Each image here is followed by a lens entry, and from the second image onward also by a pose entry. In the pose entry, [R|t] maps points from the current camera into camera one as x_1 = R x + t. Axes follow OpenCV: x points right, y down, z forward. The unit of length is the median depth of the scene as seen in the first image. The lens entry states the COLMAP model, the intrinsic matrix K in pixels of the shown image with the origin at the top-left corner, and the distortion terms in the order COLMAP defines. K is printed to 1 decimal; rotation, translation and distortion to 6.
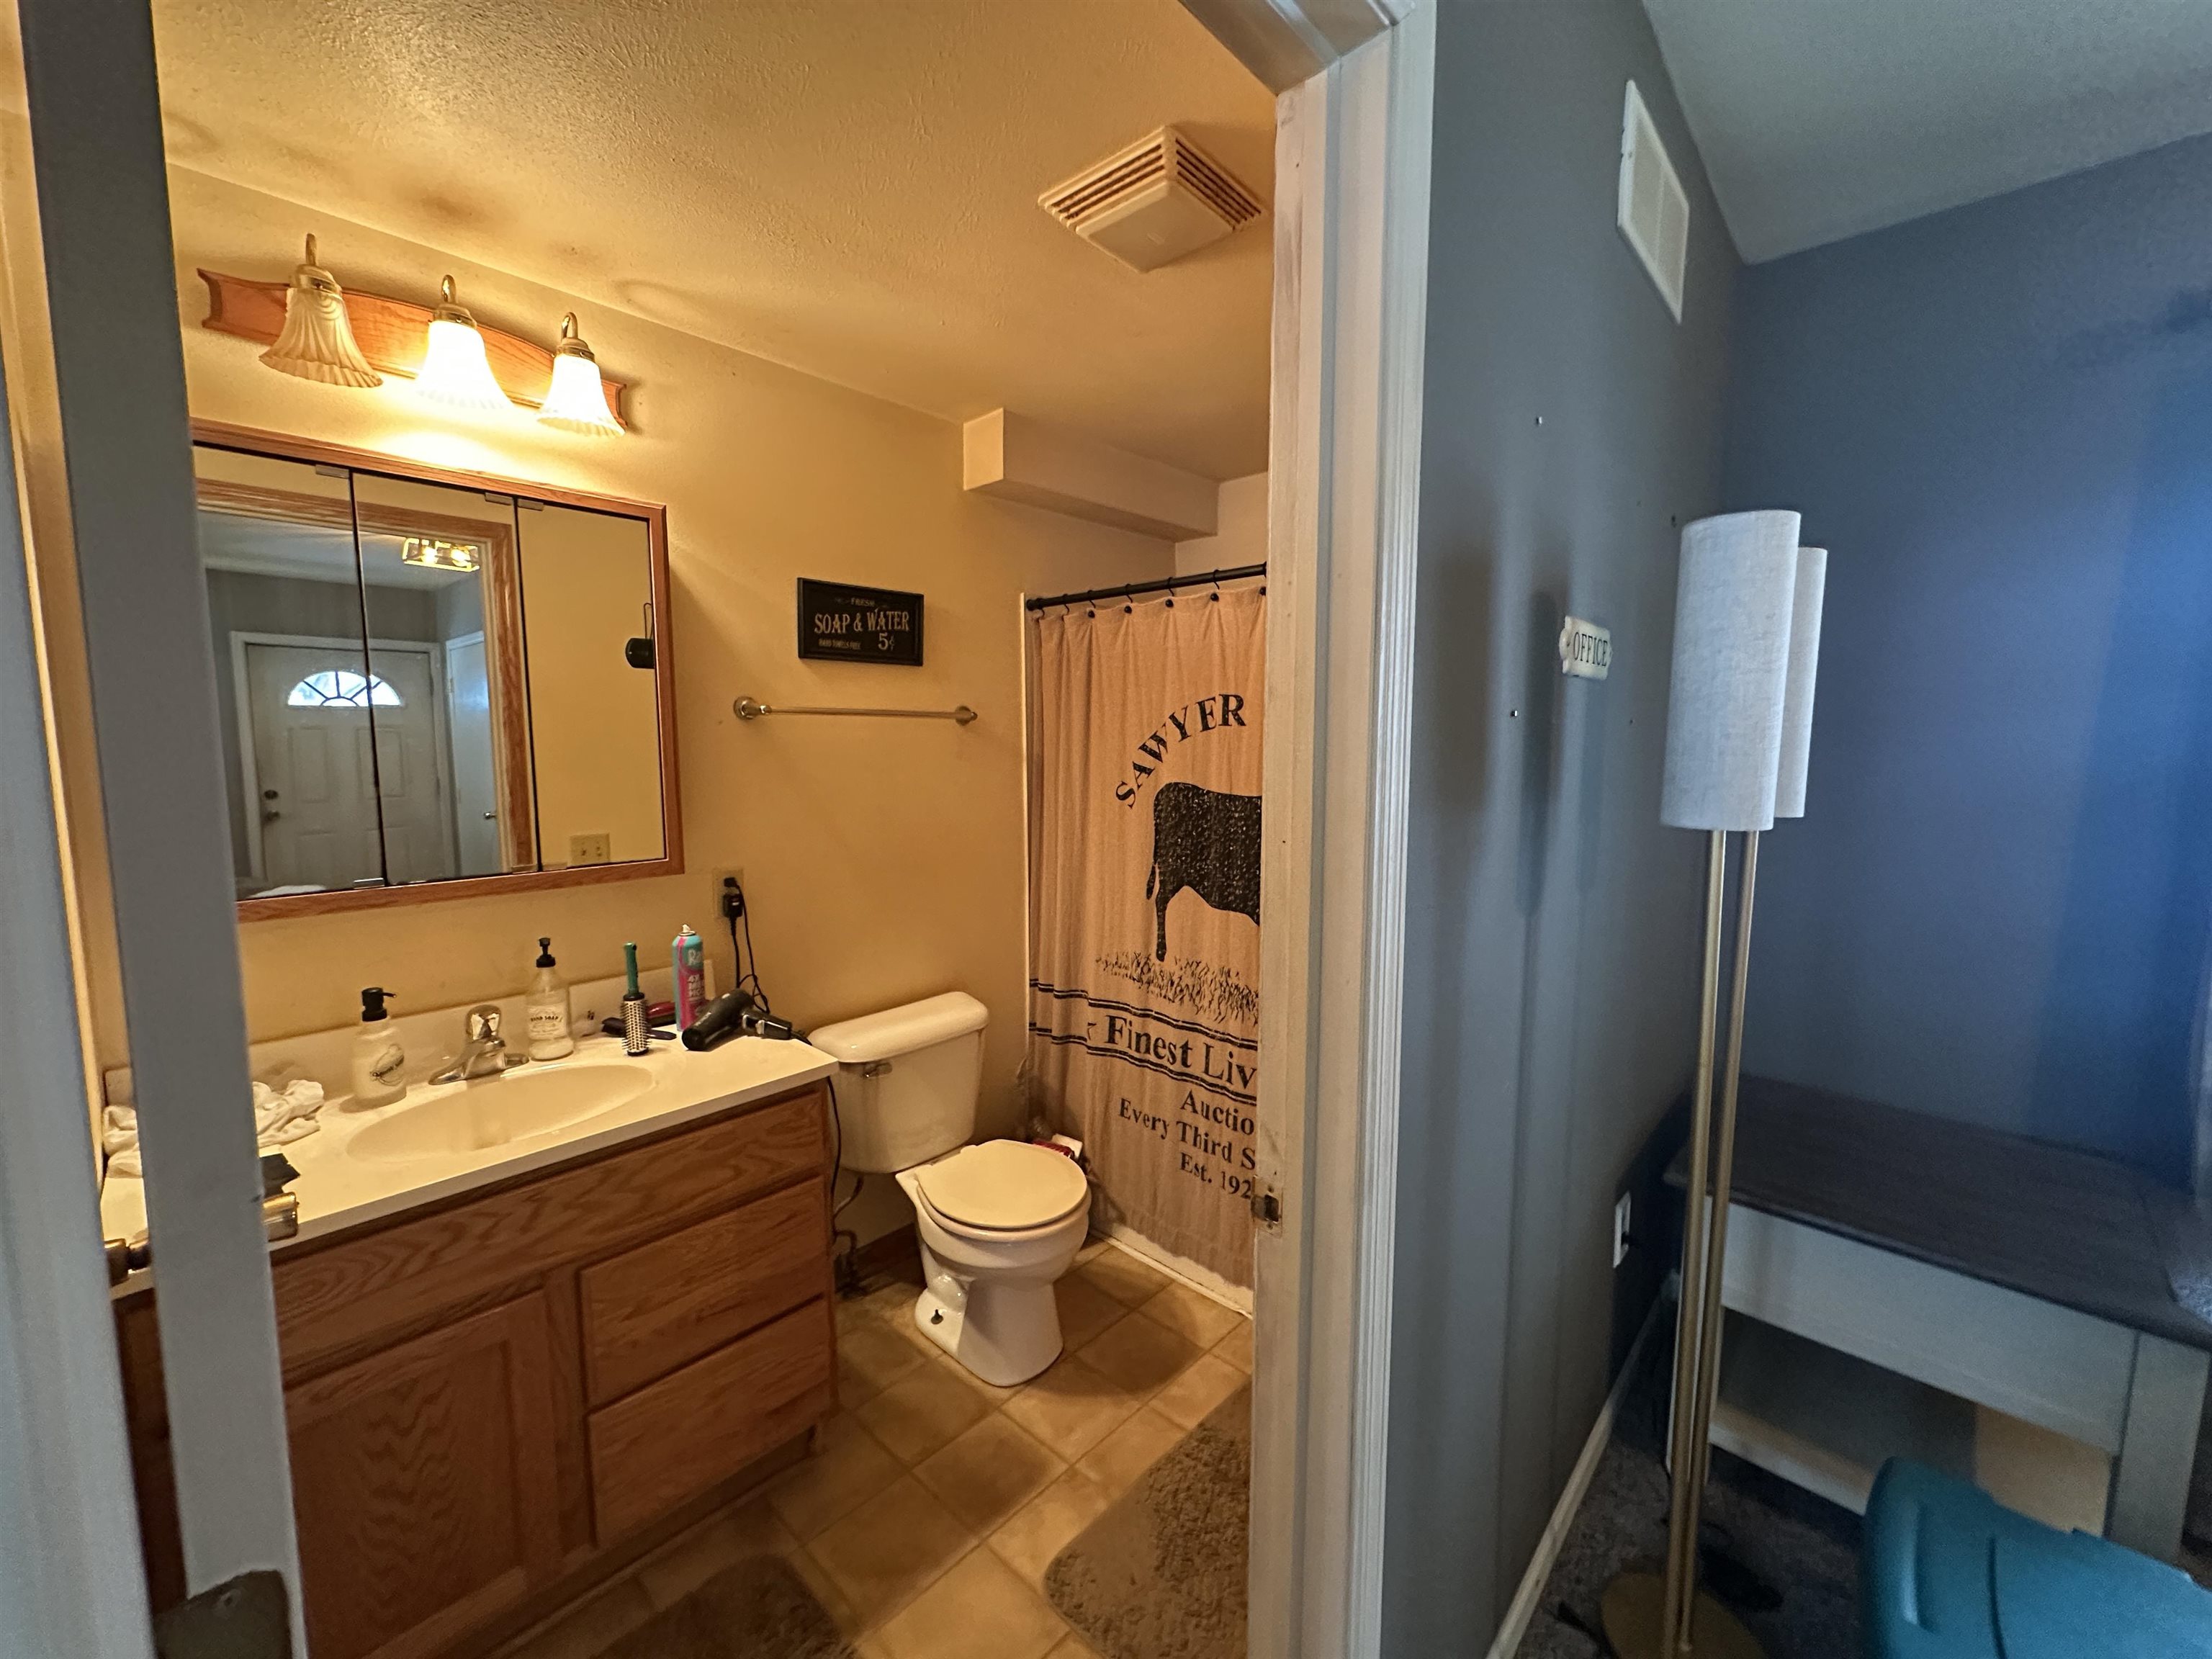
lens RADIAL K [[881.3, 0, 1104.8], [0, 881.3, 821.6], [0, 0, 1]] dist [-0.005324, 0.000974]
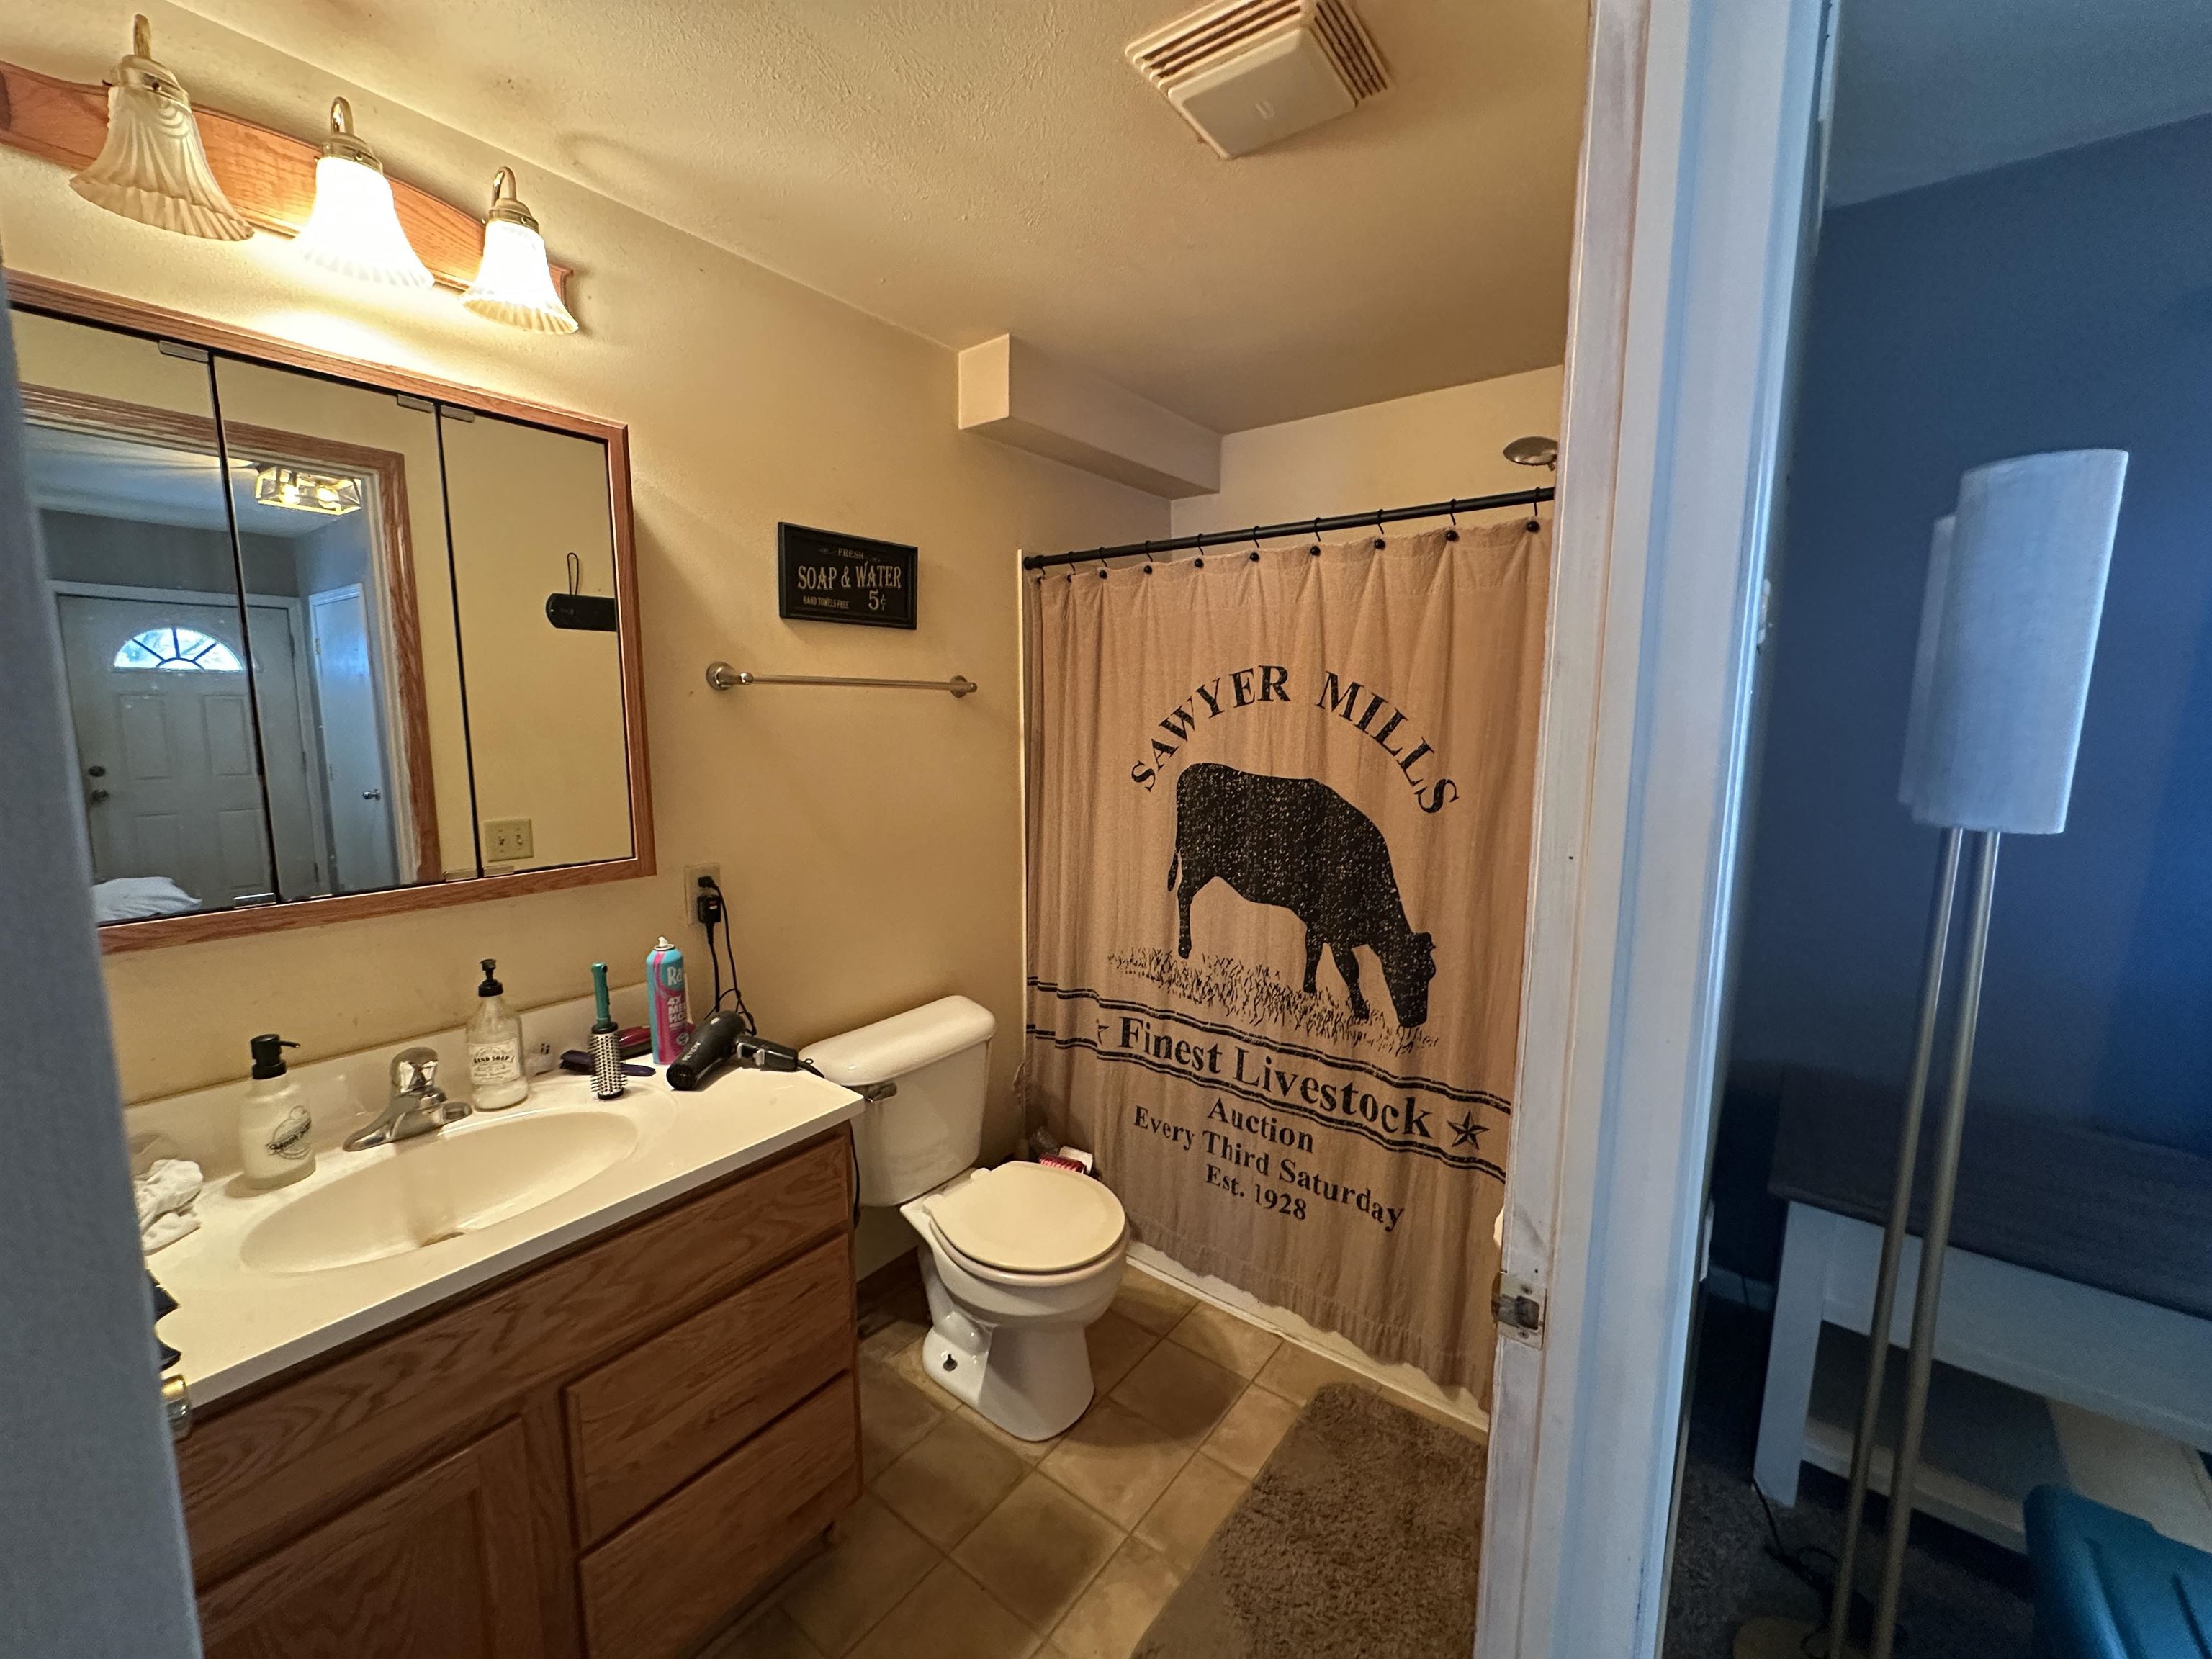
lens RADIAL K [[881.3, 0, 1104.8], [0, 881.3, 822.5], [0, 0, 1]] dist [-0.005324, 0.000974]
pose [[0.995367, -0.006487, 0.095930, -0.143705], [0.003335, 0.999451, 0.032976, -0.017634], [-0.096091, -0.032503, 0.994842, 0.140083]]
